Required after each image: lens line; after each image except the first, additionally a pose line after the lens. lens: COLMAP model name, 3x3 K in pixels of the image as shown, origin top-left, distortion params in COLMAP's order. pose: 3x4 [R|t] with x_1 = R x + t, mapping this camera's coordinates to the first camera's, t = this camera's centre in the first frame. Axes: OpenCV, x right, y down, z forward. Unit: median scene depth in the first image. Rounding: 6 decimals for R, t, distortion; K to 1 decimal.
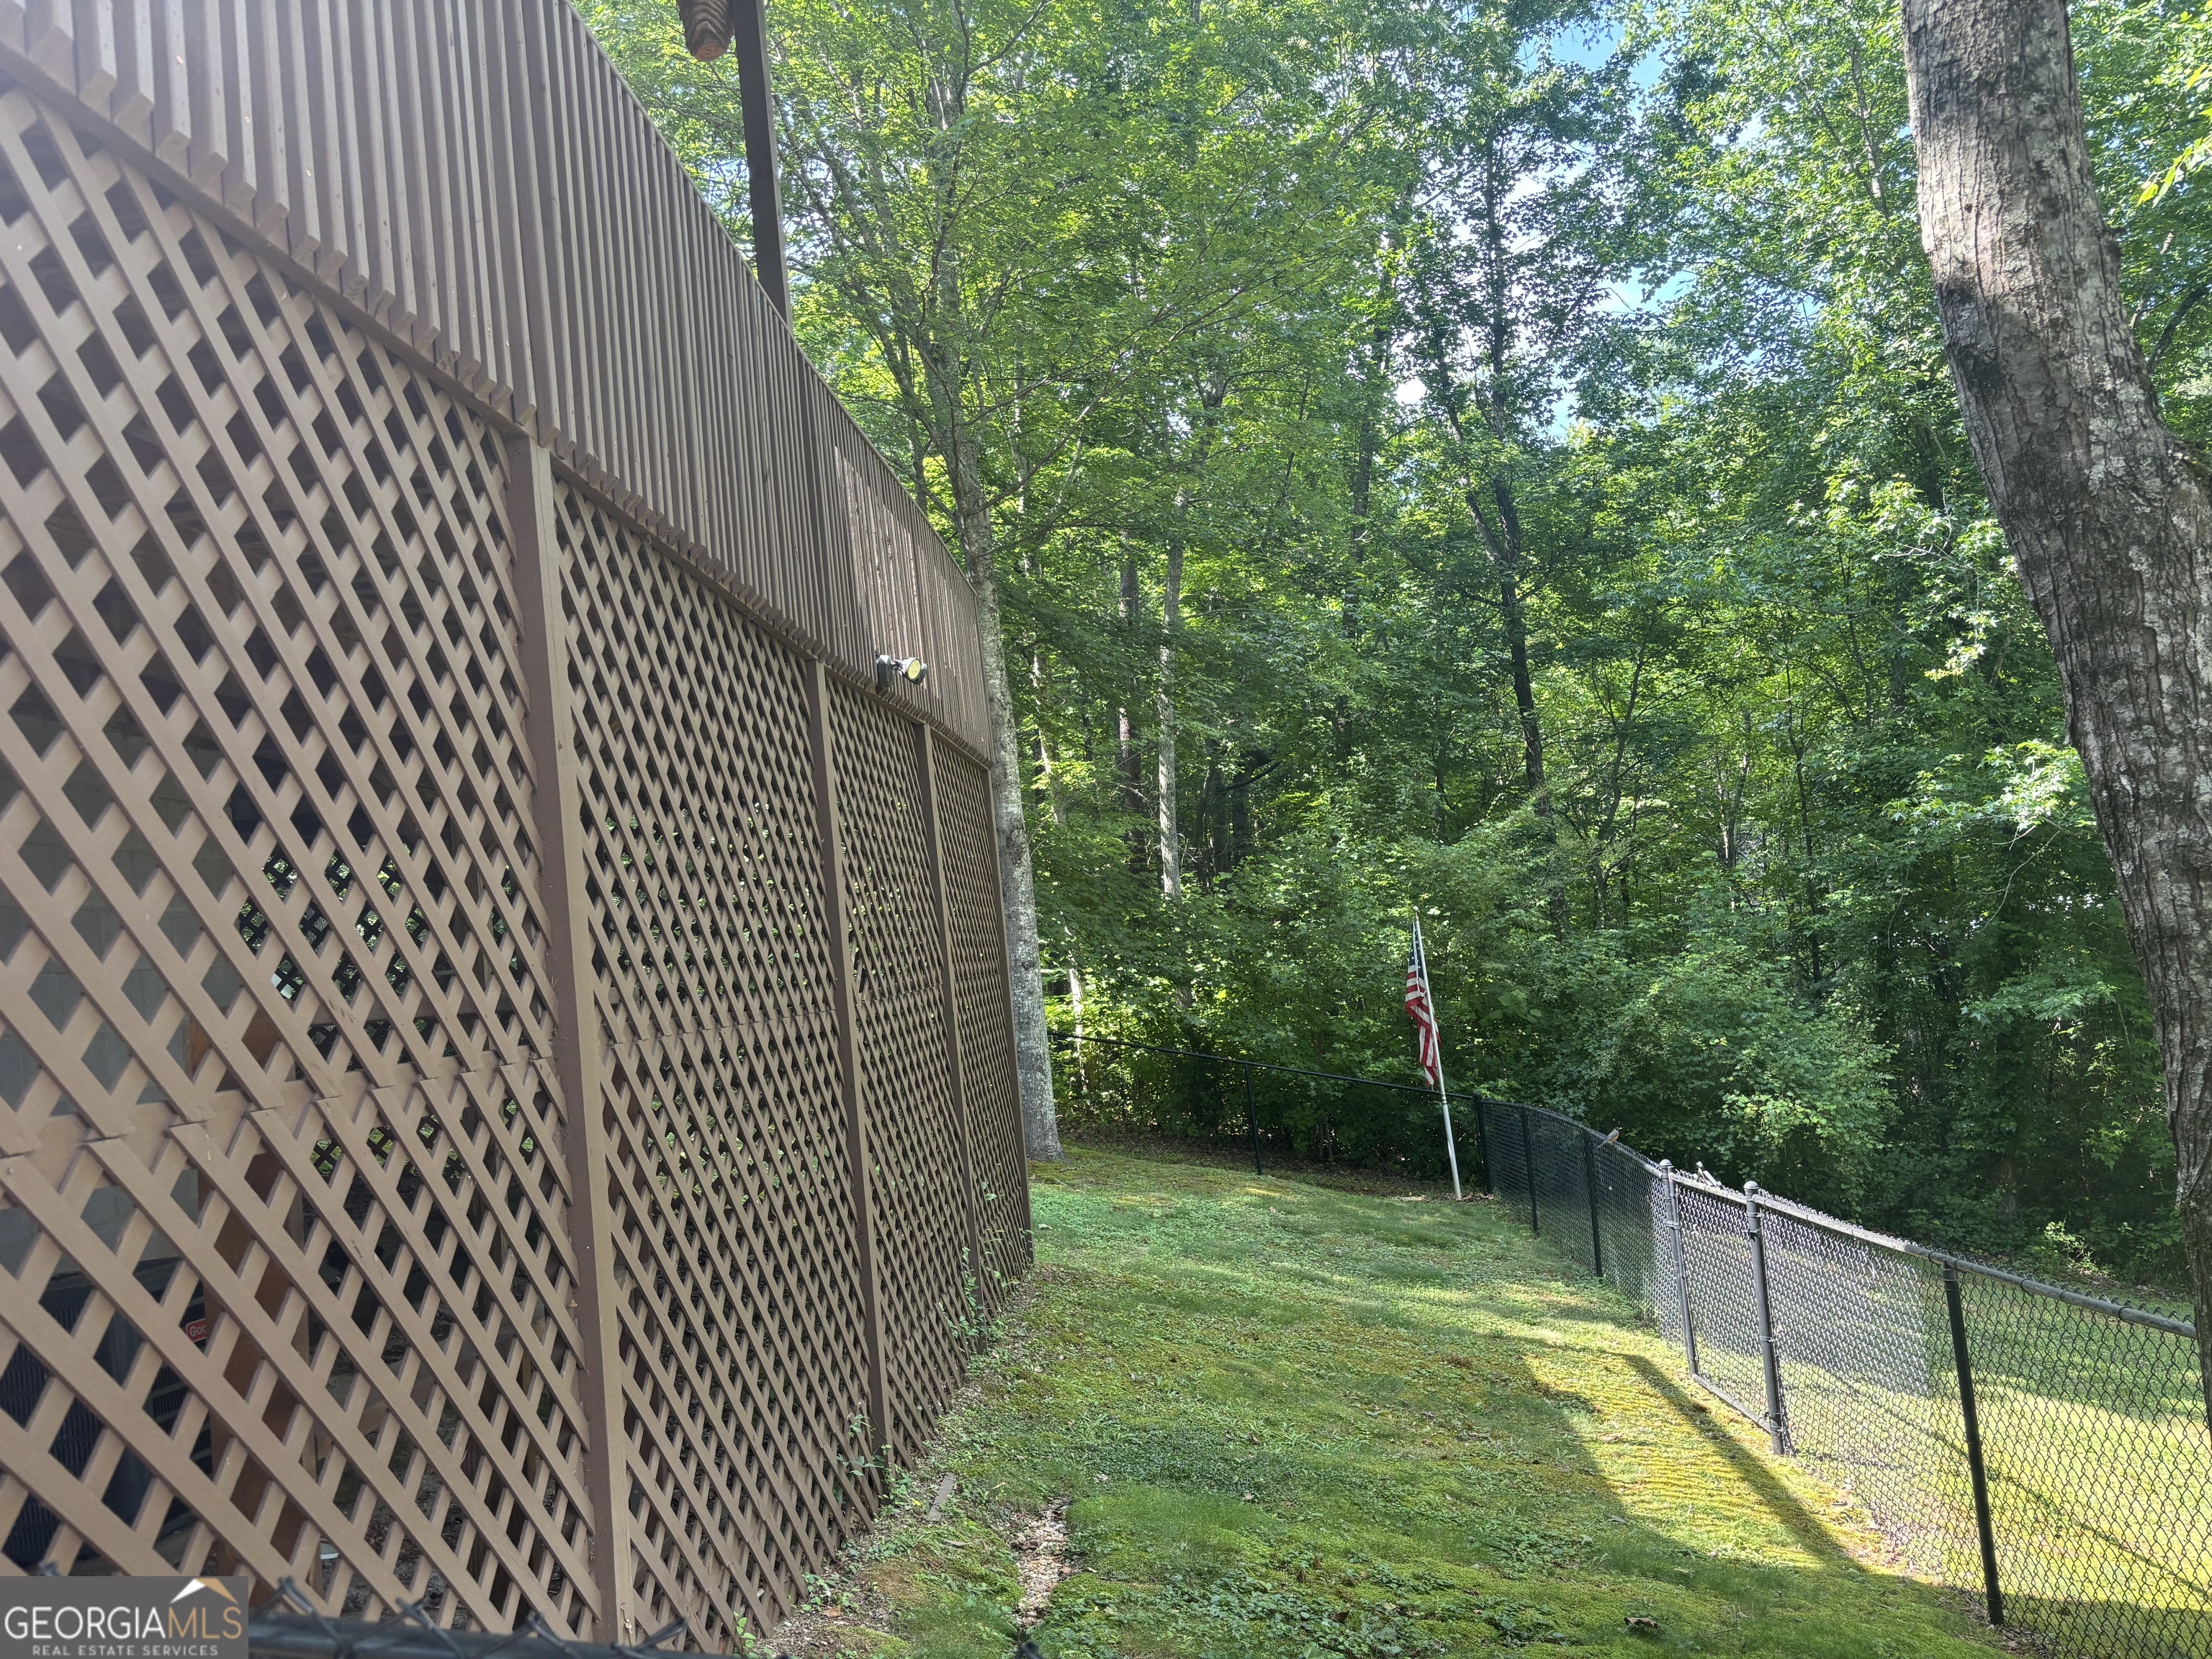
lens RADIAL K [[1680.6, 0, 1110.9], [0, 1680.6, 821.2], [0, 0, 1]] dist [-0.008807, 0.092606]
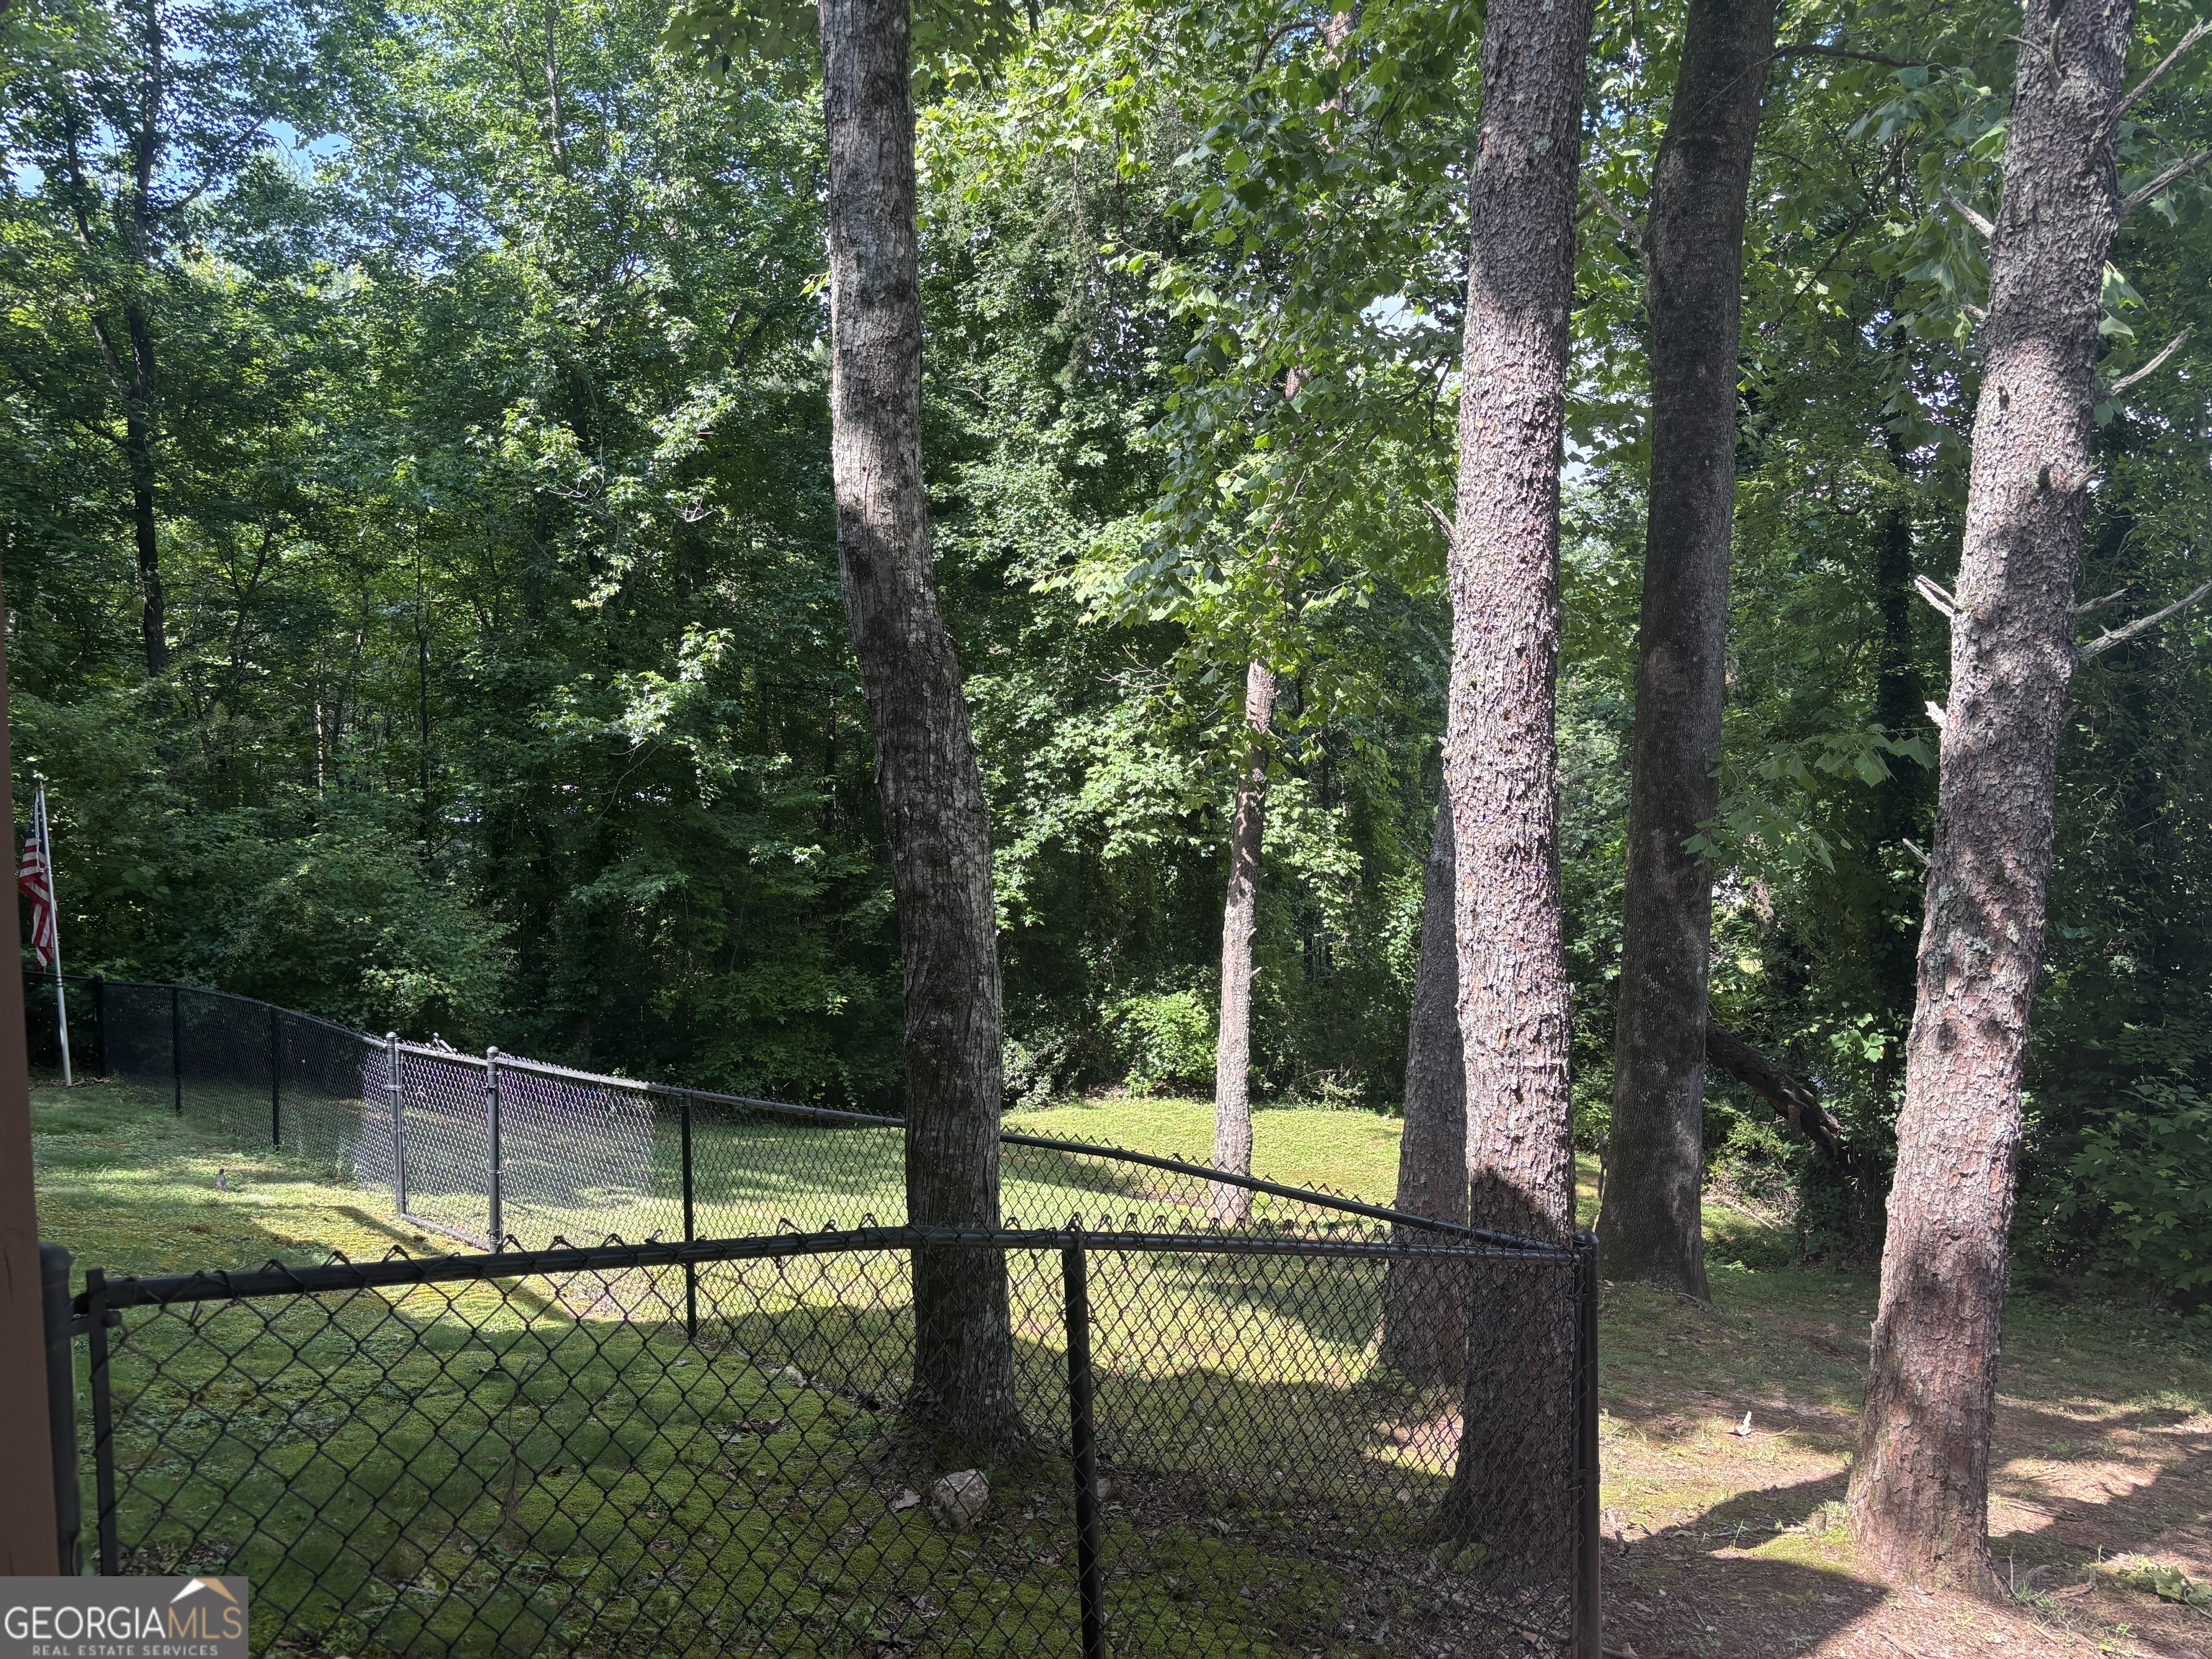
lens RADIAL K [[1680.6, 0, 1110.9], [0, 1680.6, 821.2], [0, 0, 1]] dist [-0.008807, 0.092606]
pose [[0.685260, 0.046463, 0.726815, -0.089265], [-0.103026, 0.994111, 0.033585, -0.015178], [-0.720974, -0.097896, 0.686012, -0.062053]]
